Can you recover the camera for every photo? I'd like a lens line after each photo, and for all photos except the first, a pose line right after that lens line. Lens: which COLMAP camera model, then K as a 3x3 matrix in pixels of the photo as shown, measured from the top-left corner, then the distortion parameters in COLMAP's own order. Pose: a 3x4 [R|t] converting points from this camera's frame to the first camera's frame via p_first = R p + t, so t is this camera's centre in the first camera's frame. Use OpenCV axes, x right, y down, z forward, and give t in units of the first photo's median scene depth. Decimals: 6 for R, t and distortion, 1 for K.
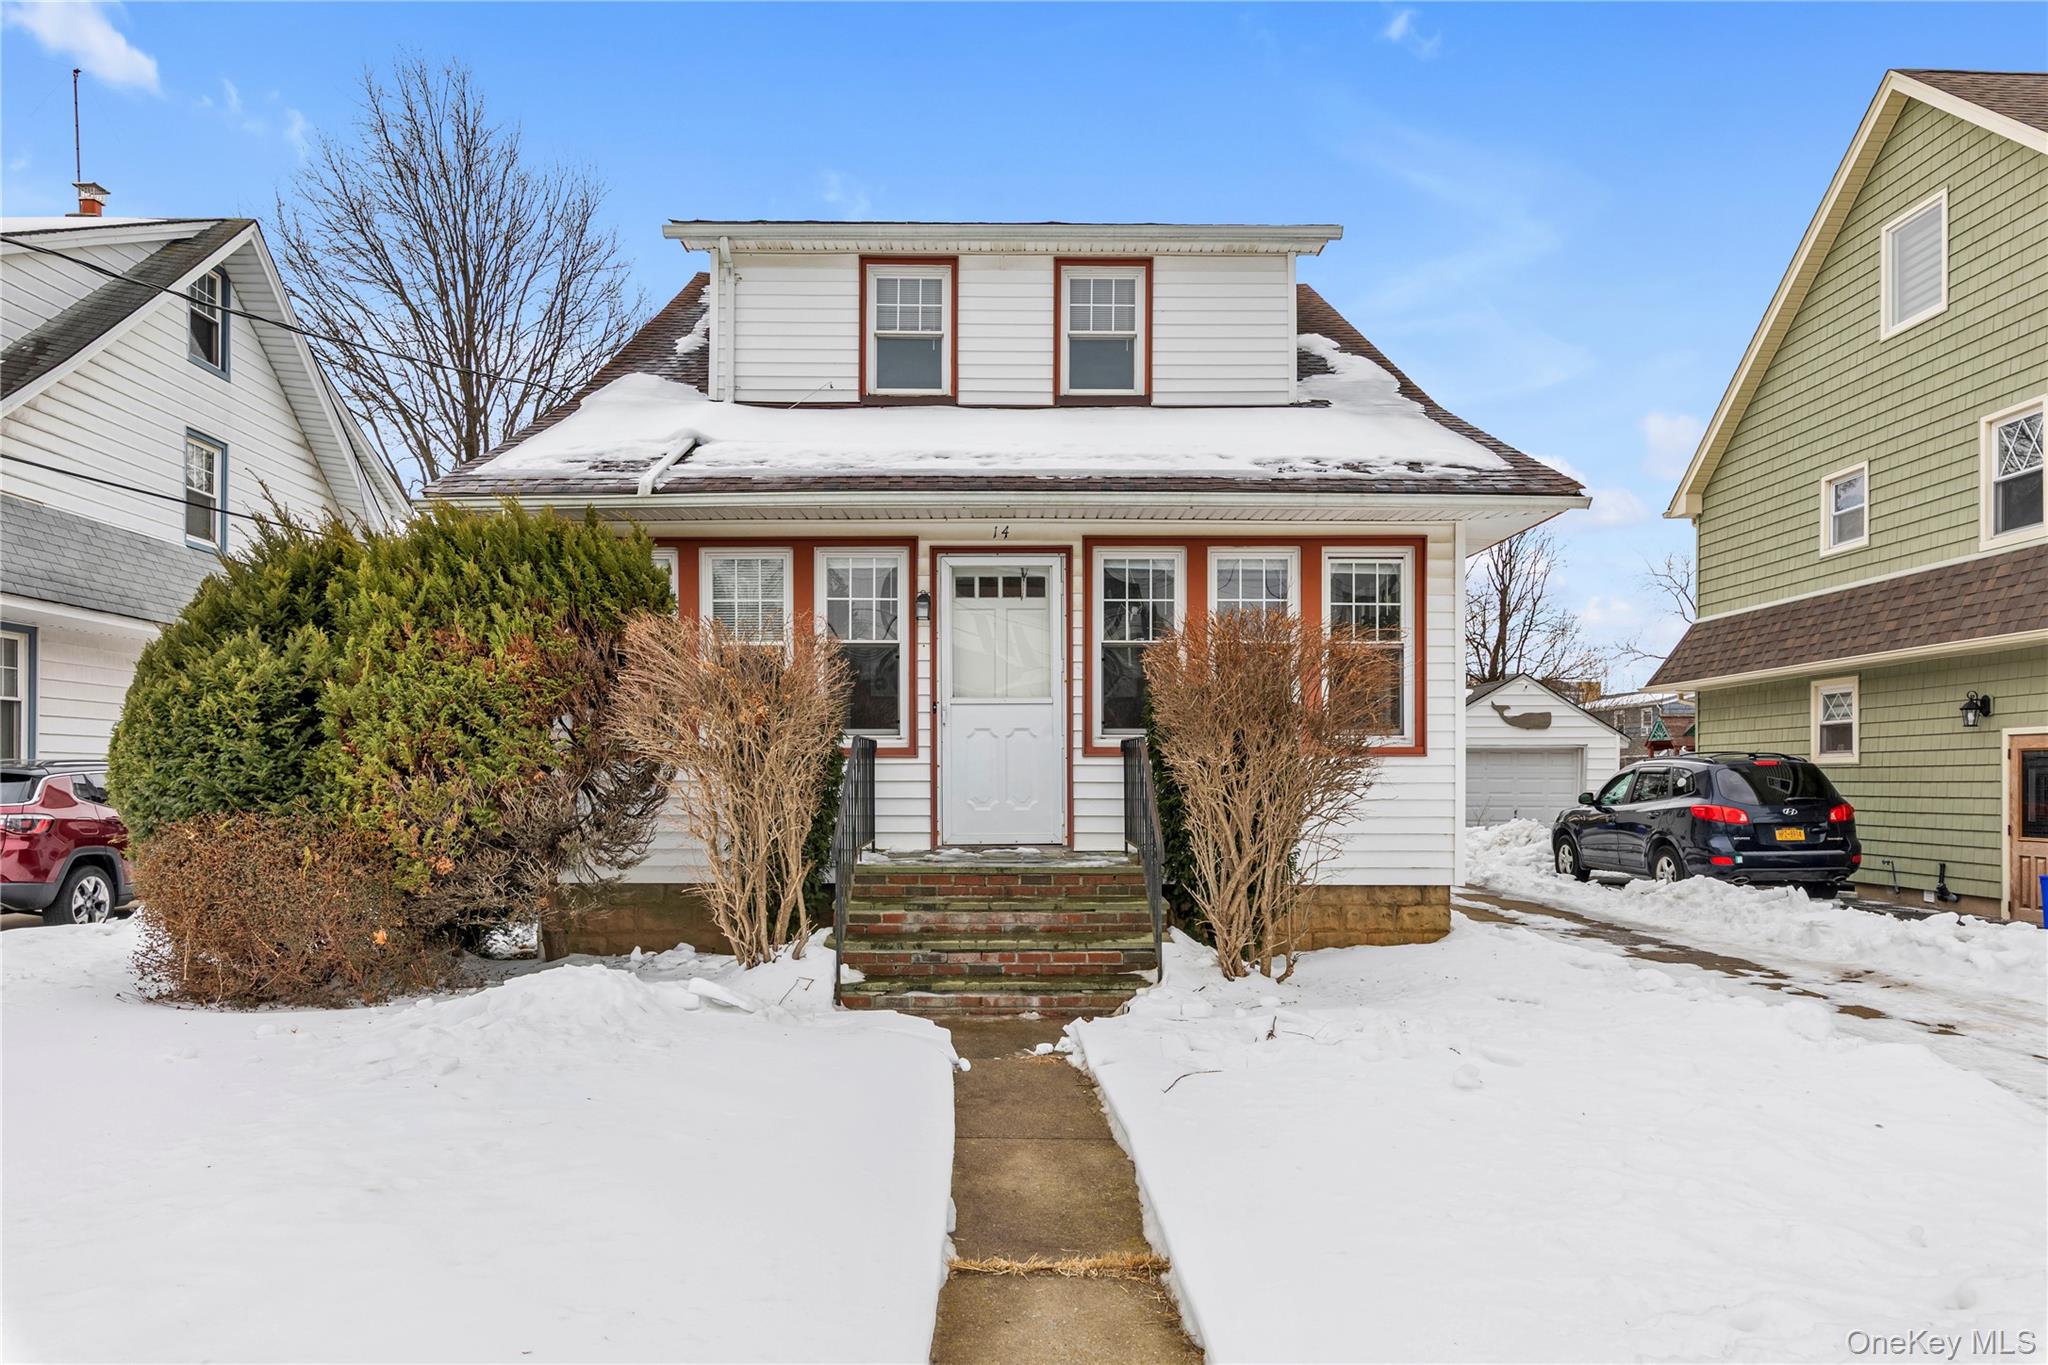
lens RADIAL K [[1251.2, 0, 1025.4], [0, 1251.2, 768.7], [0, 0, 1]] dist [-0.000822, 0.001859]
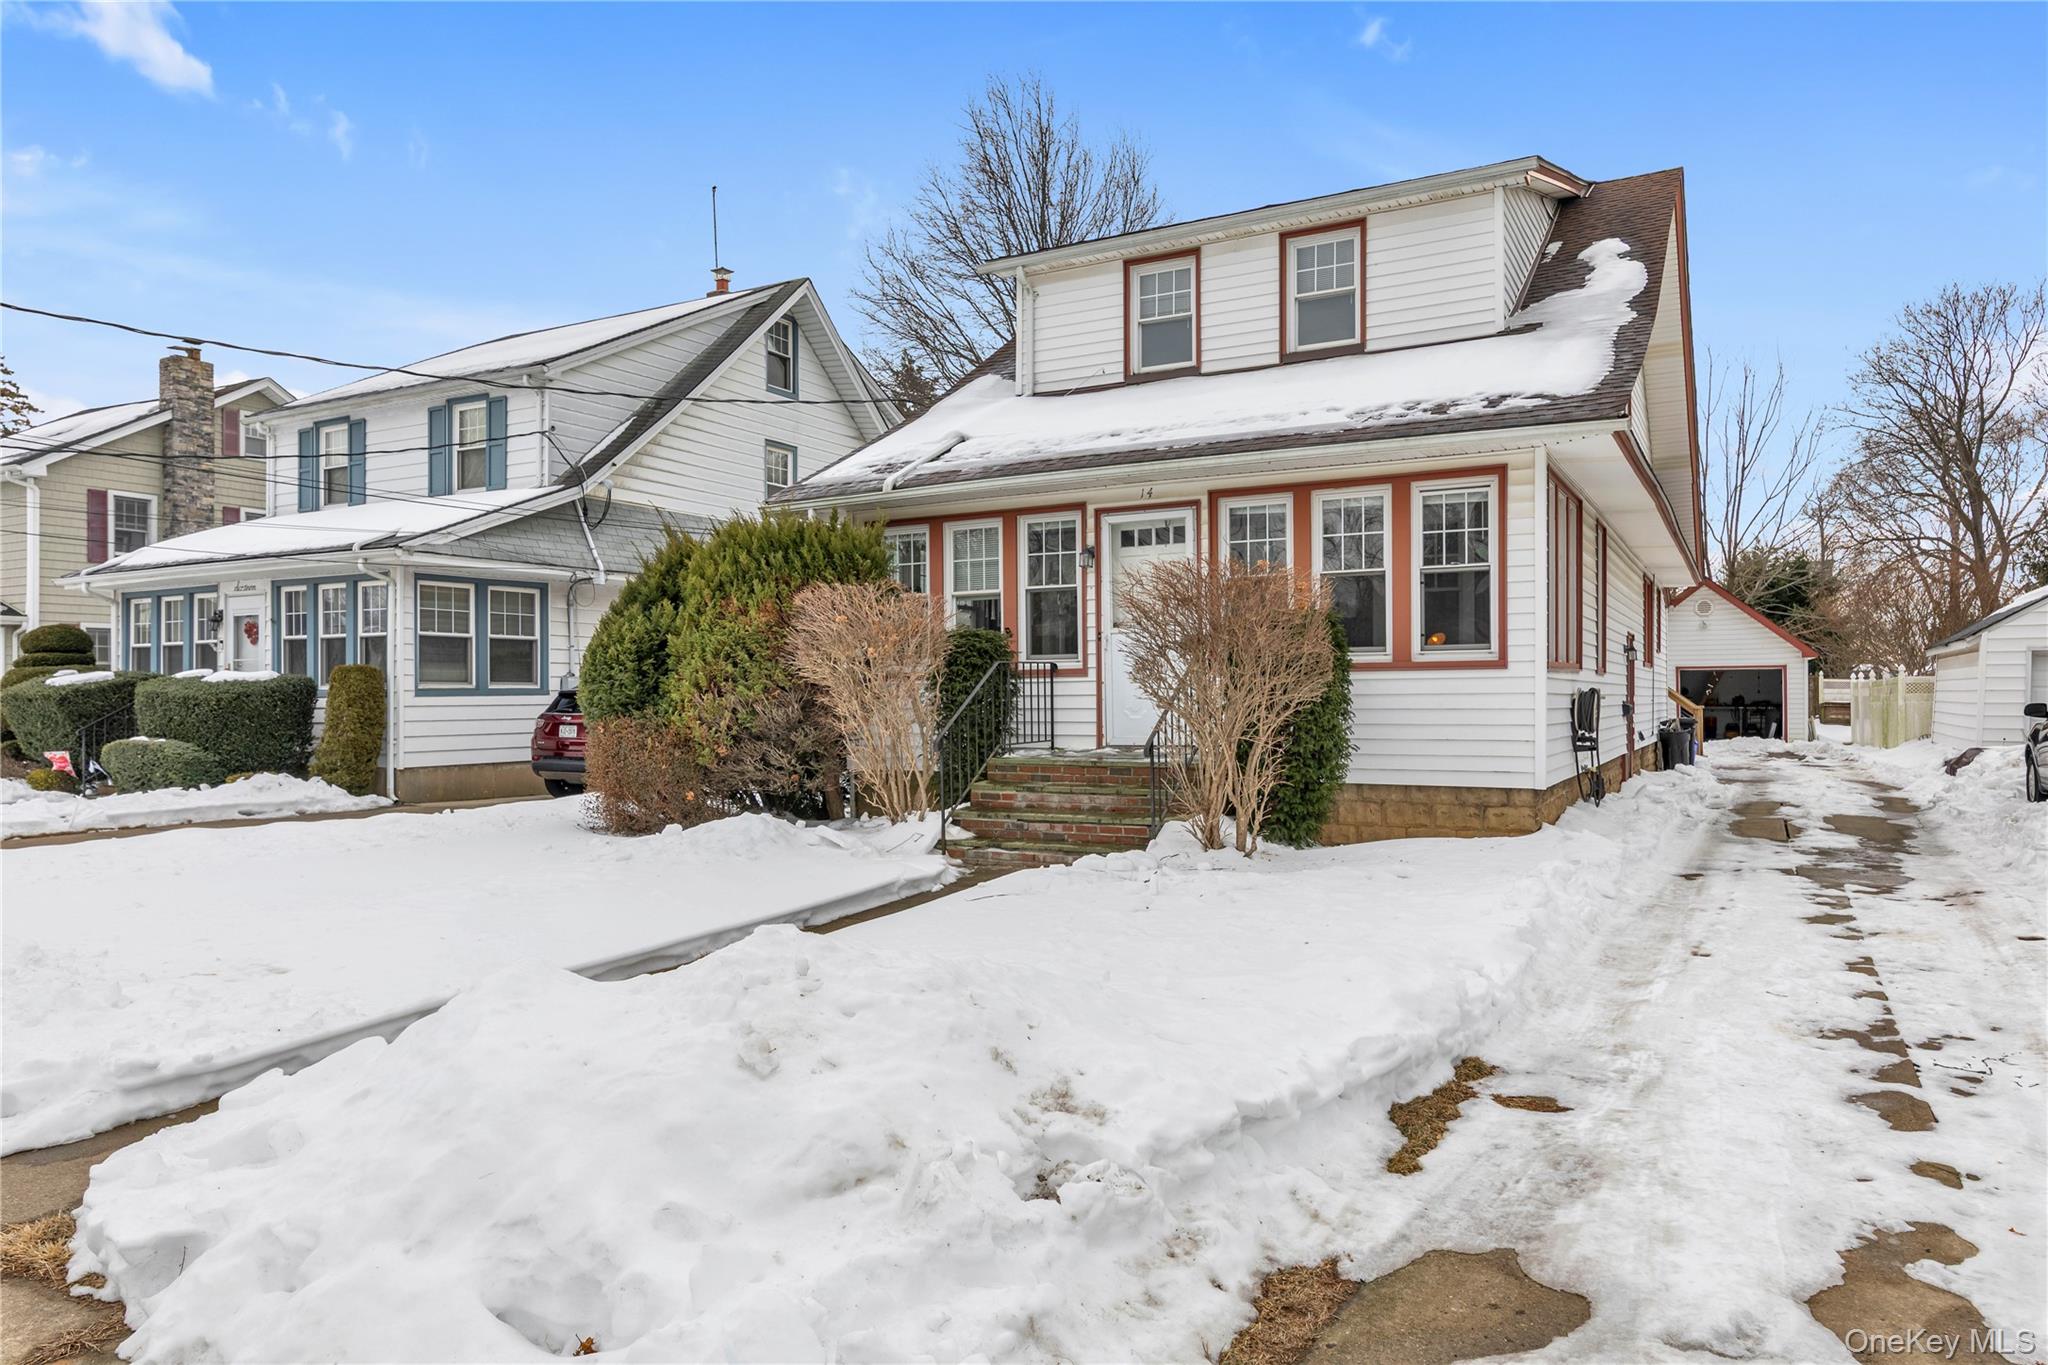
lens RADIAL K [[1267.8, 0, 1024.0], [0, 1267.8, 682.5], [0, 0, 1]] dist [0.000025, -0.000198]
pose [[0.877475, -0.011540, -0.479483, 0.473159], [0.010864, 0.999932, -0.004184, 0.002149], [0.479499, -0.001538, 0.877541, -0.157900]]
